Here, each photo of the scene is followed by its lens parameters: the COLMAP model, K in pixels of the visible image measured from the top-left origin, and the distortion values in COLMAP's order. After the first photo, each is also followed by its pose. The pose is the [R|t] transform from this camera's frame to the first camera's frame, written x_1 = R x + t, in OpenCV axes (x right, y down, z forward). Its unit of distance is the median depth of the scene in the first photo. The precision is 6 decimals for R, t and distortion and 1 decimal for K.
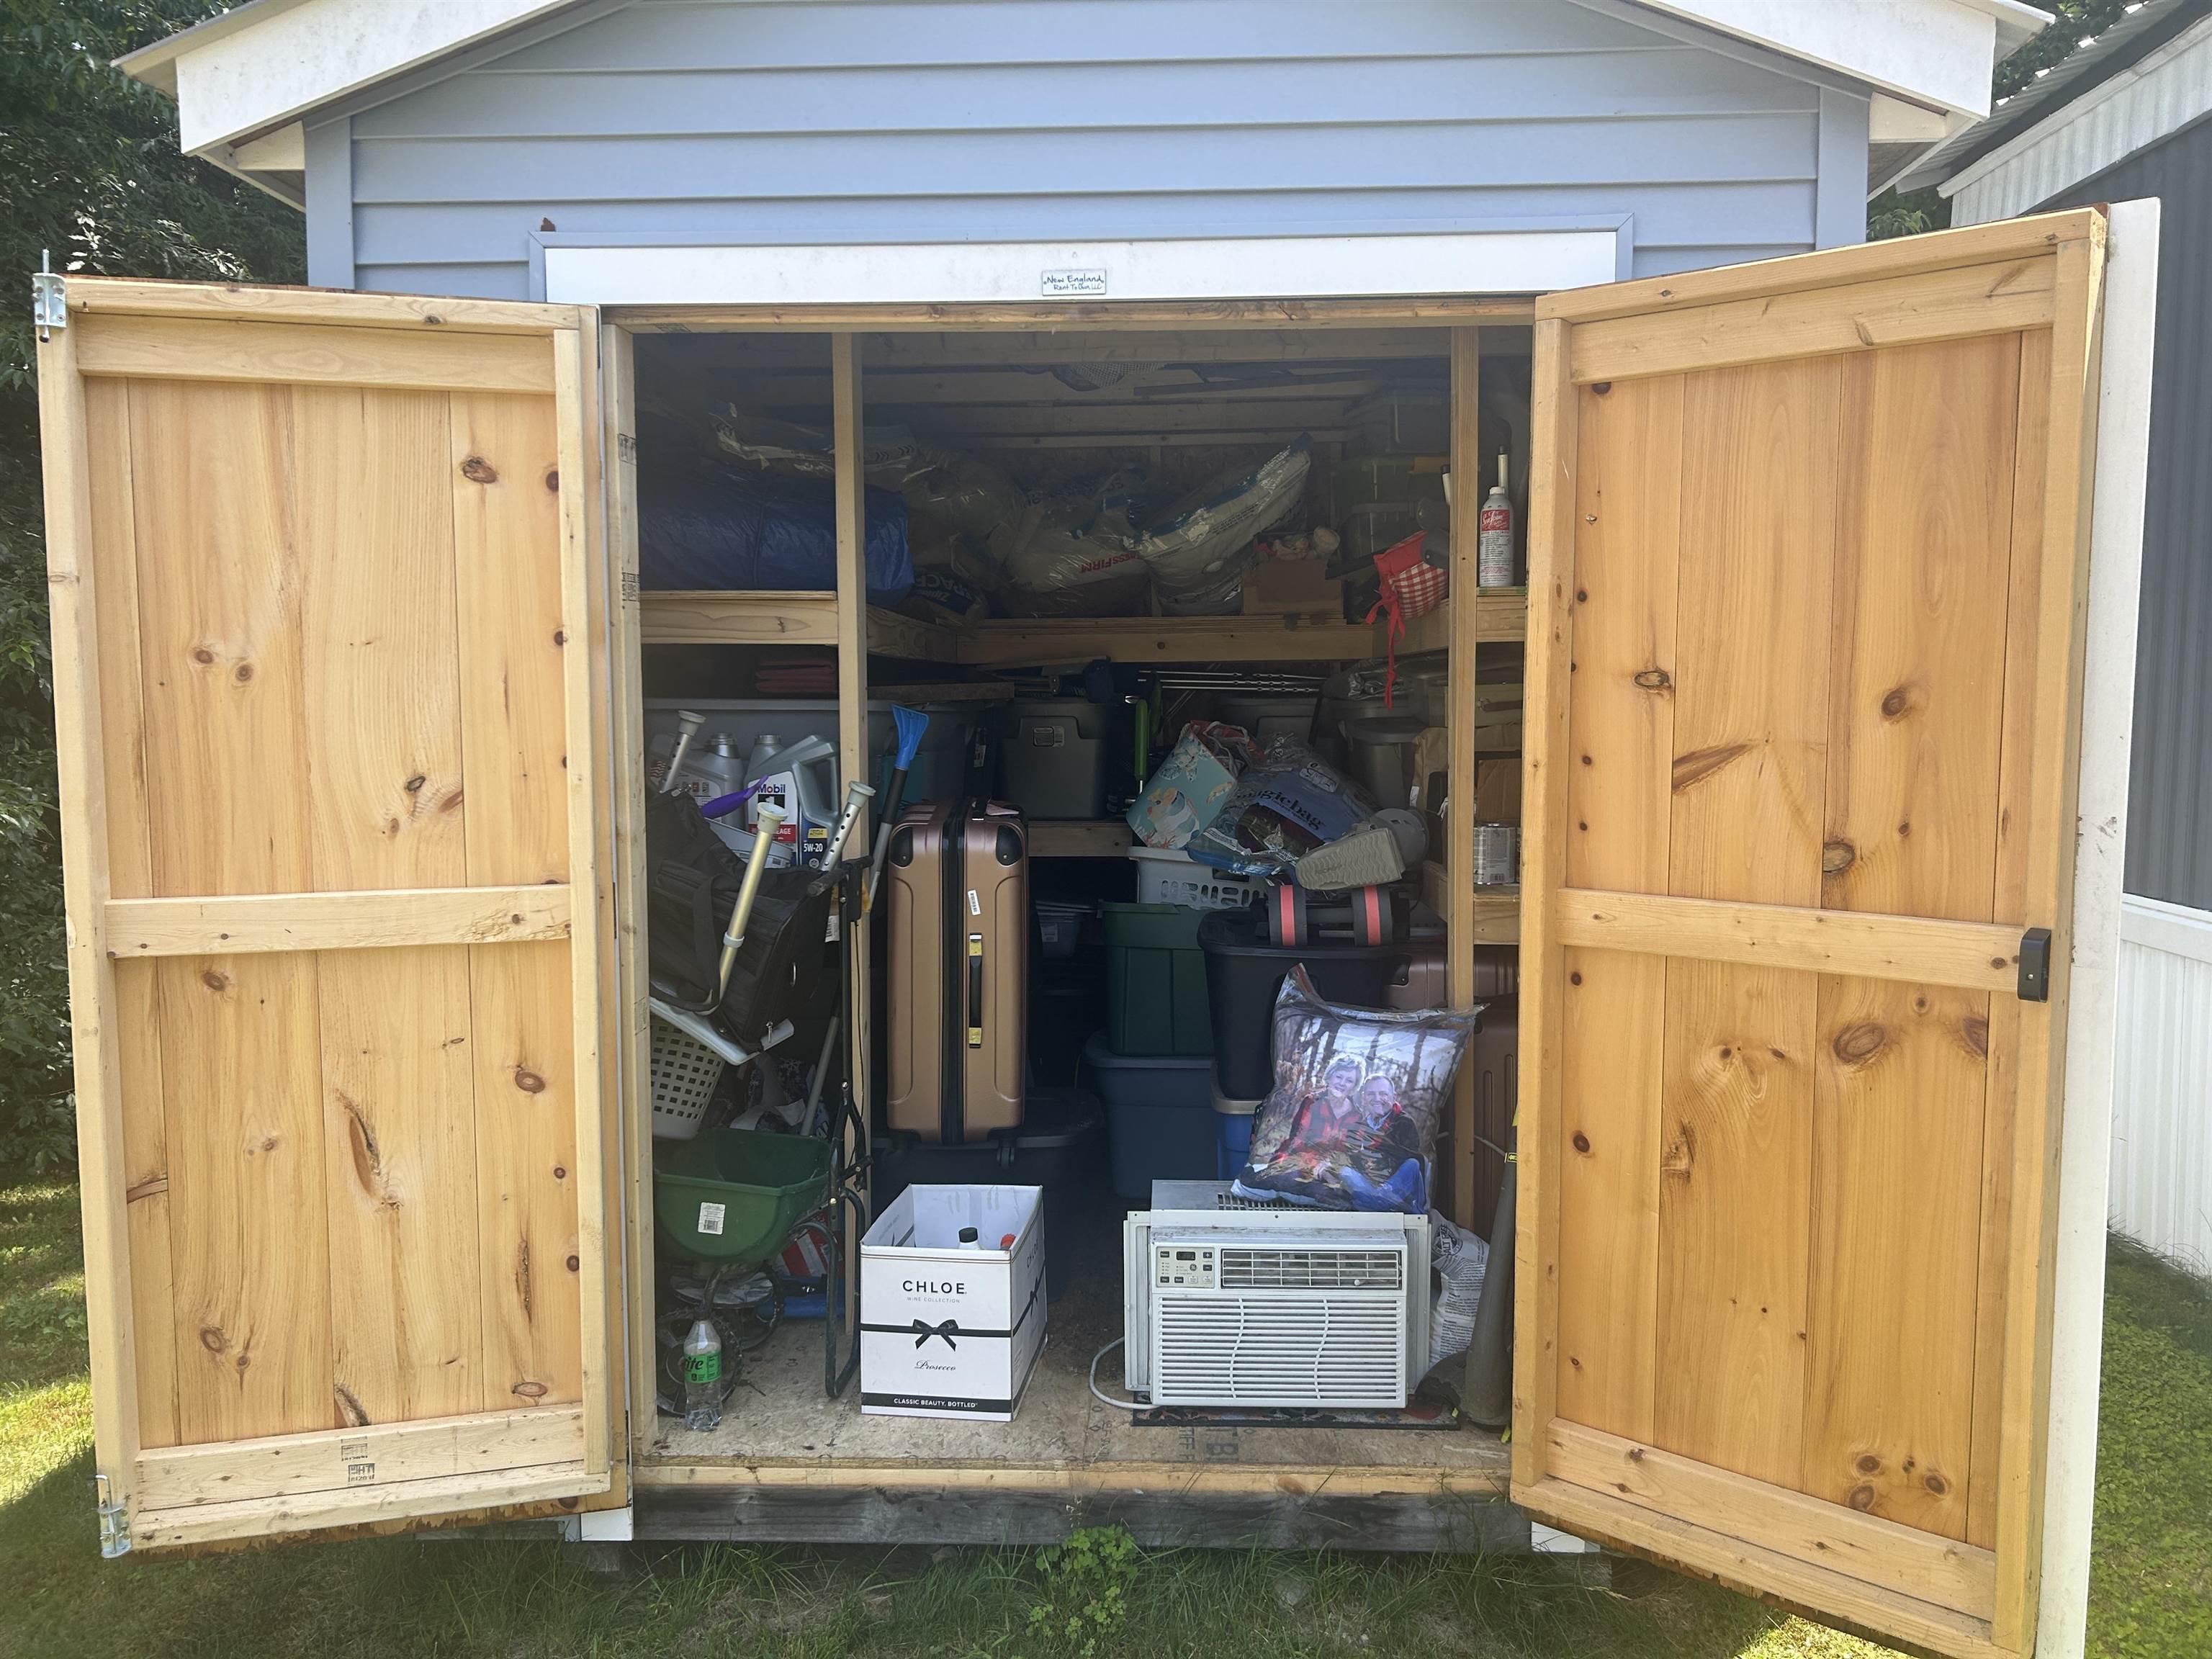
lens RADIAL K [[1651.3, 0, 1102.4], [0, 1651.3, 831.1], [0, 0, 1]] dist [0.062030, -0.064620]
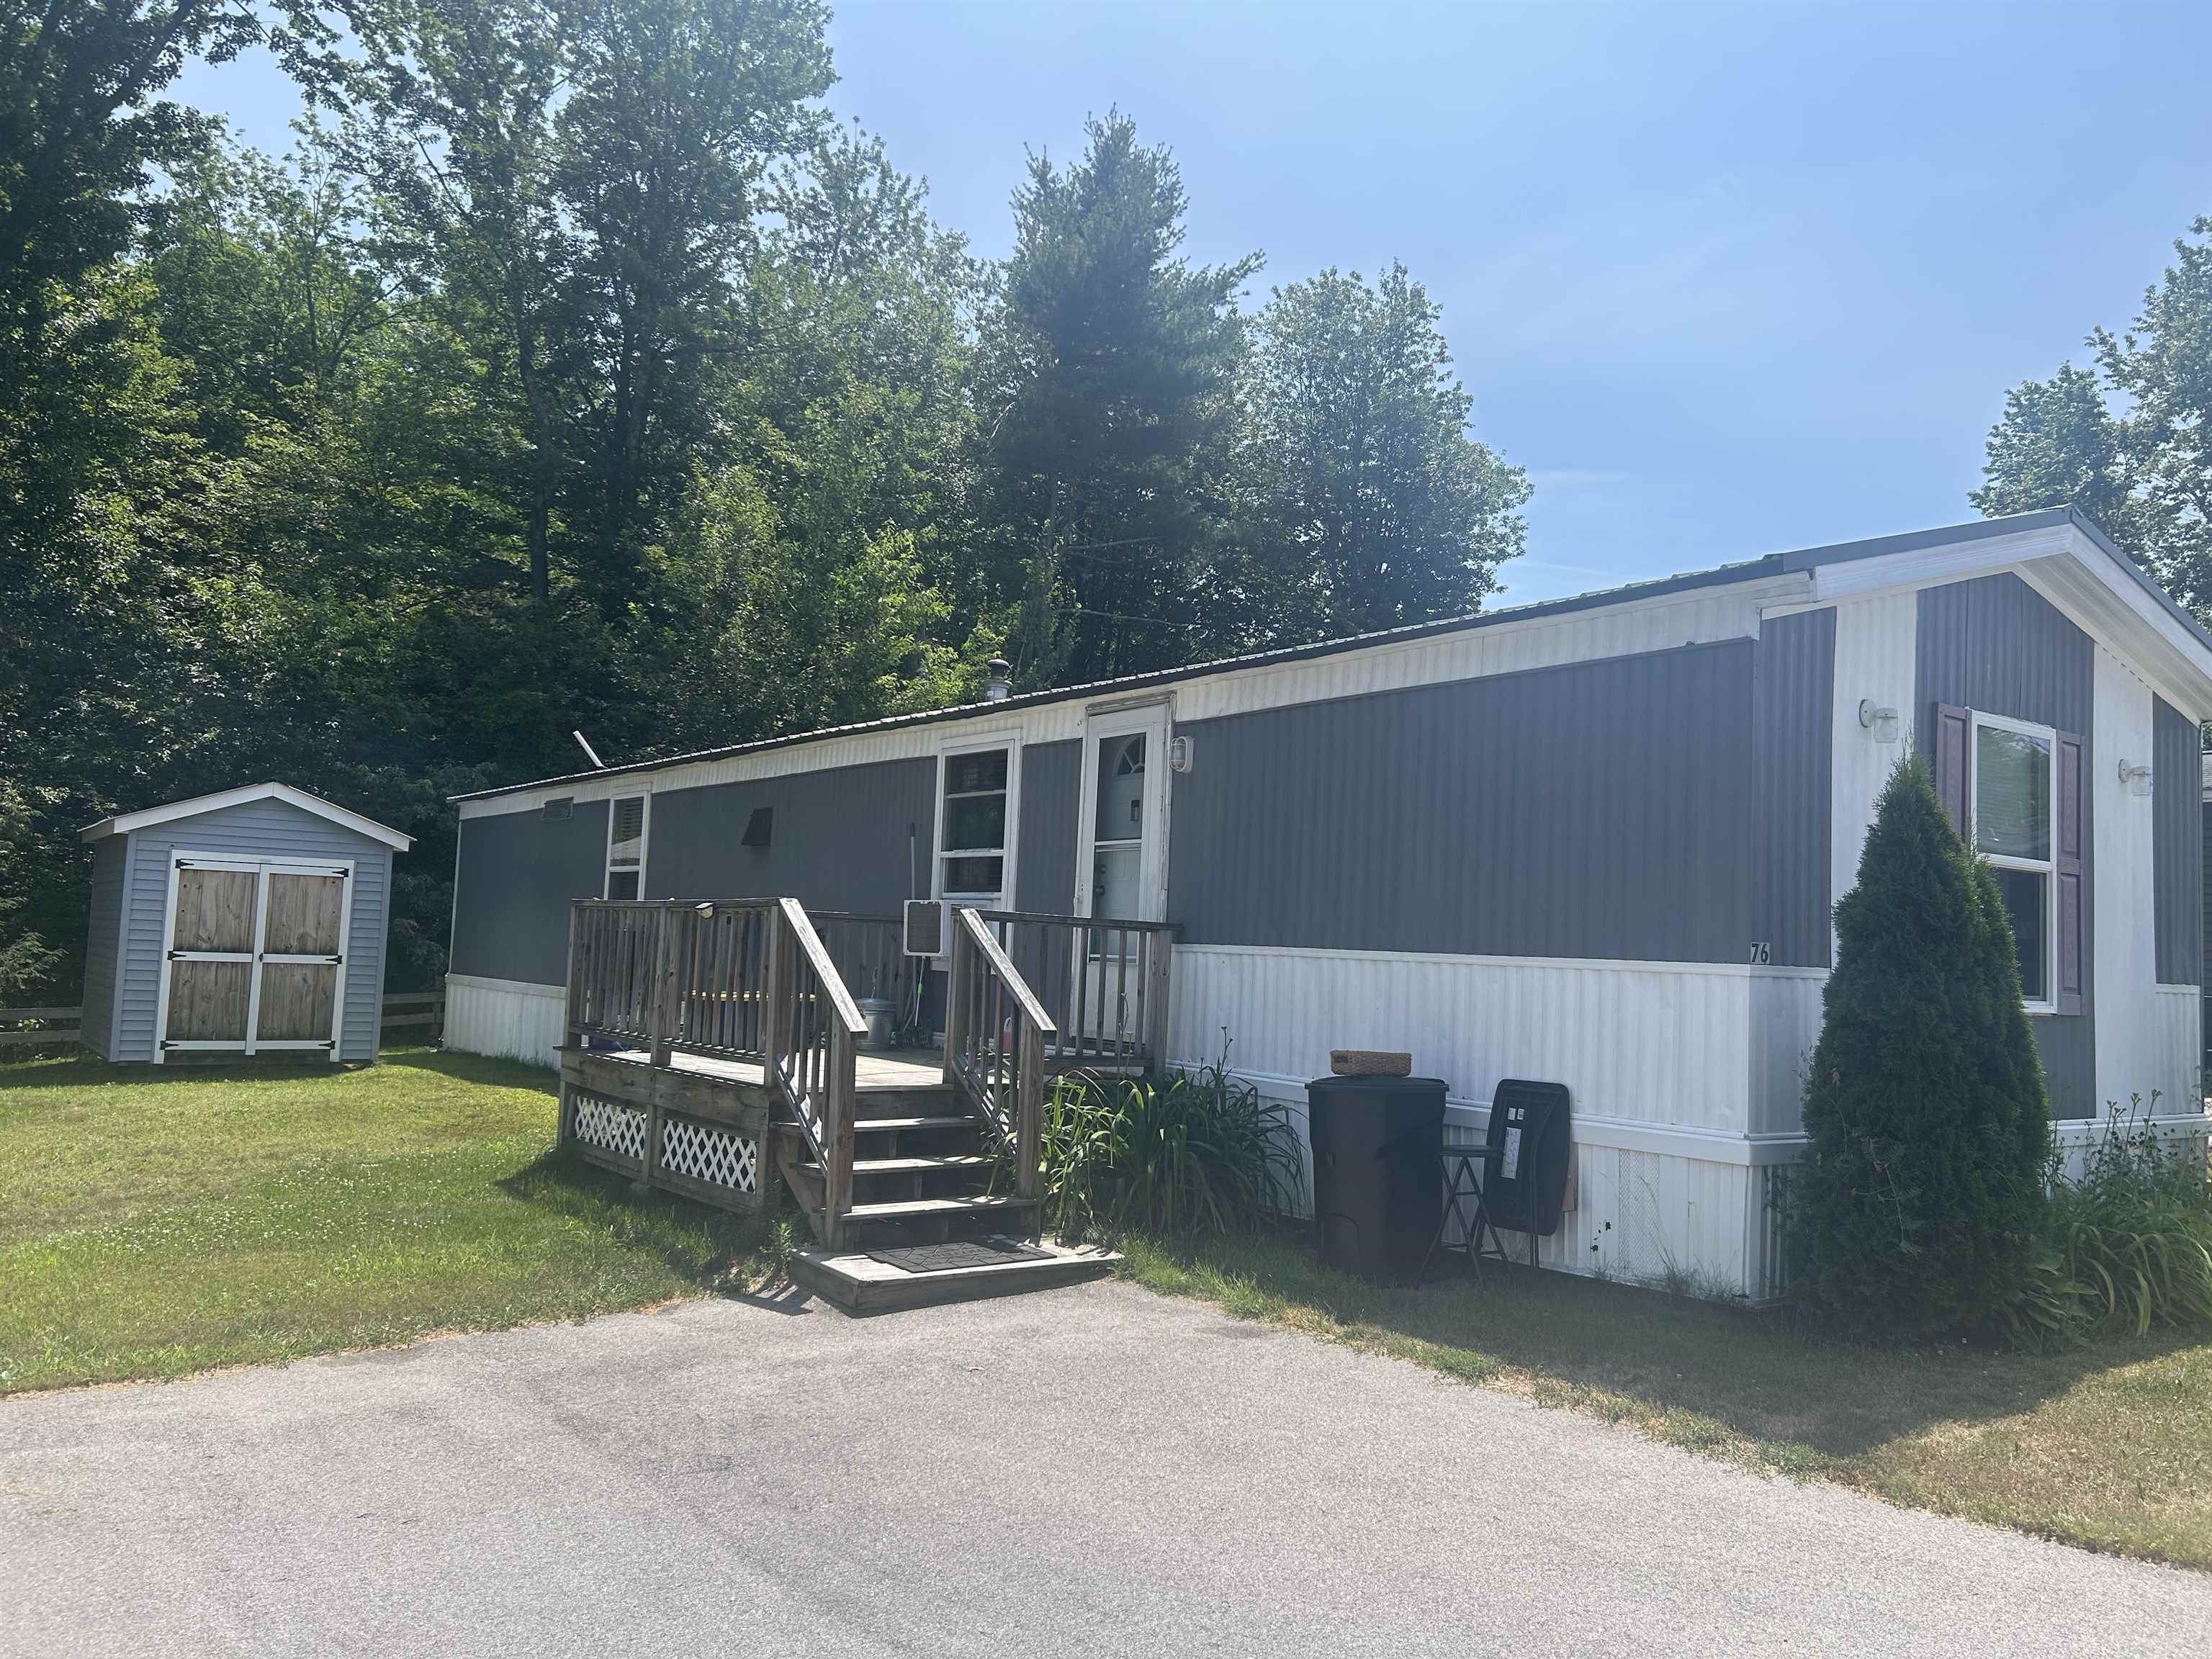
lens RADIAL K [[1651.3, 0, 1102.4], [0, 1651.3, 831.1], [0, 0, 1]] dist [0.062030, -0.064620]
pose [[0.780018, 0.081888, 0.620376, -1.502233], [0.009824, 0.989676, -0.142986, 0.513600], [-0.625680, 0.117627, 0.771160, -6.010200]]
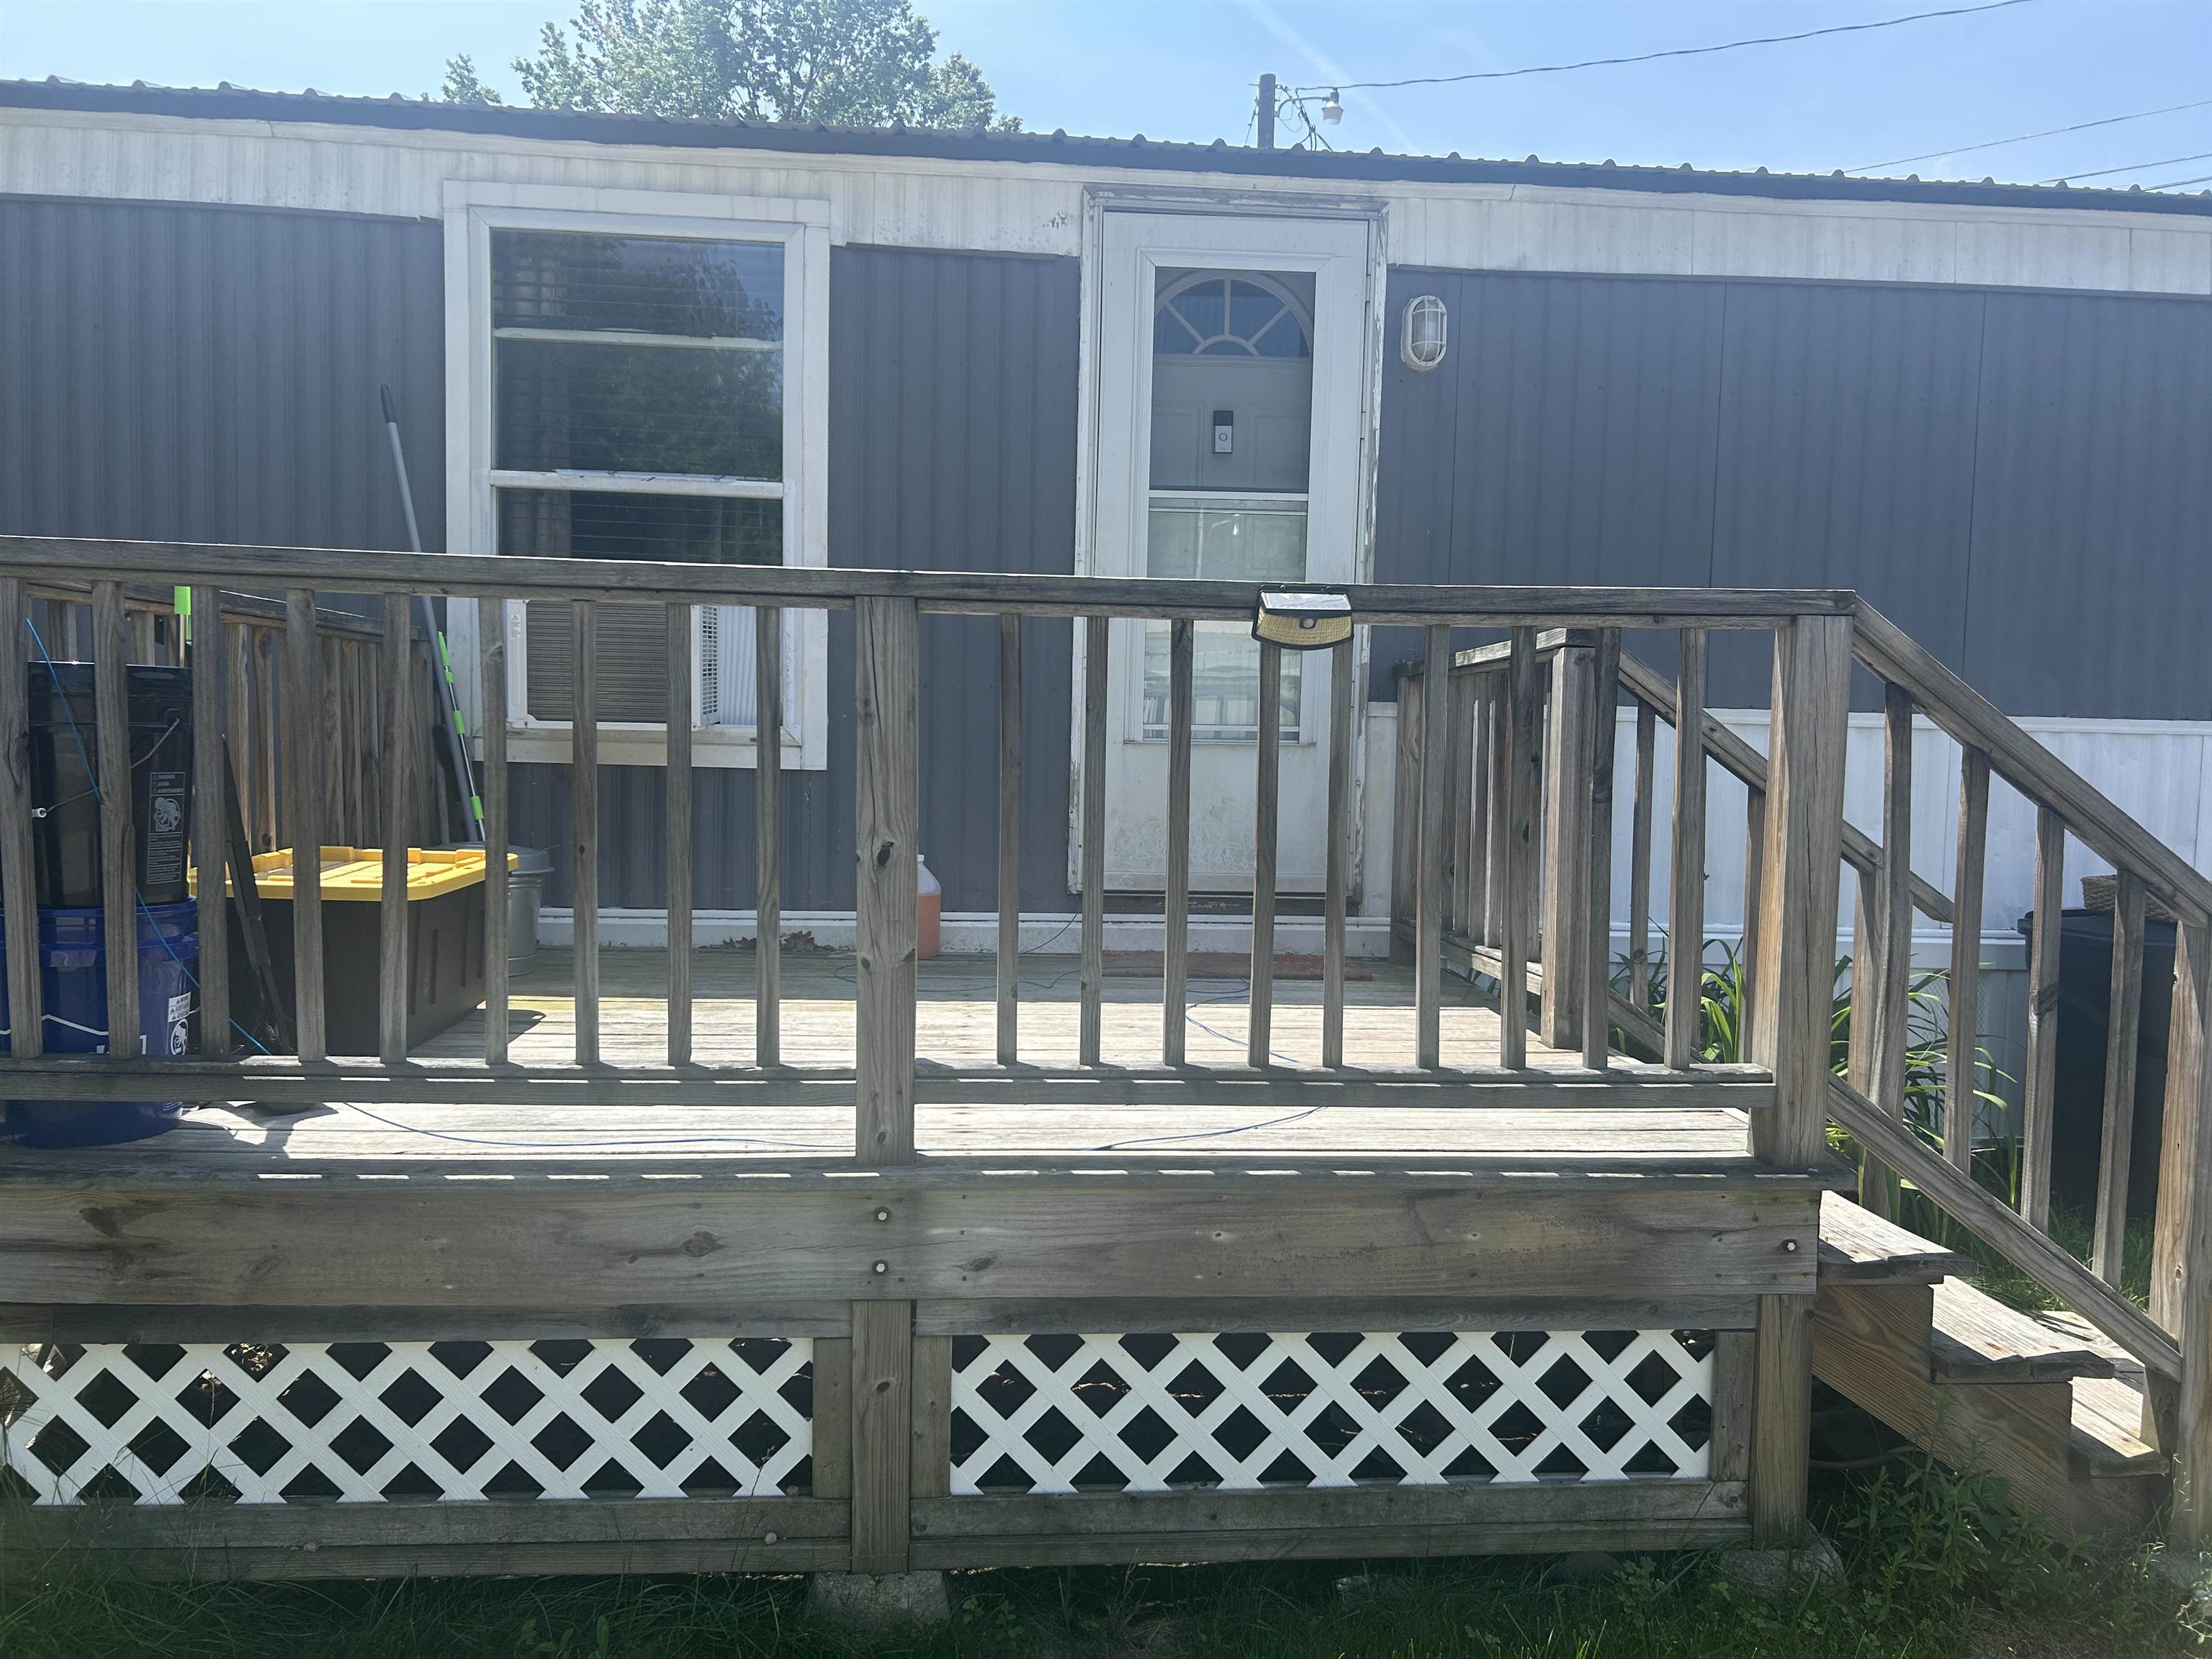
lens RADIAL K [[1679.2, 0, 1106.0], [0, 1679.2, 829.5], [0, 0, 1]] dist [0.029828, 0.002455]
pose [[-0.116614, -0.058470, 0.991455, -1.040892], [0.064443, 0.995716, 0.066301, 0.254342], [-0.991084, 0.071624, -0.112347, -2.873428]]
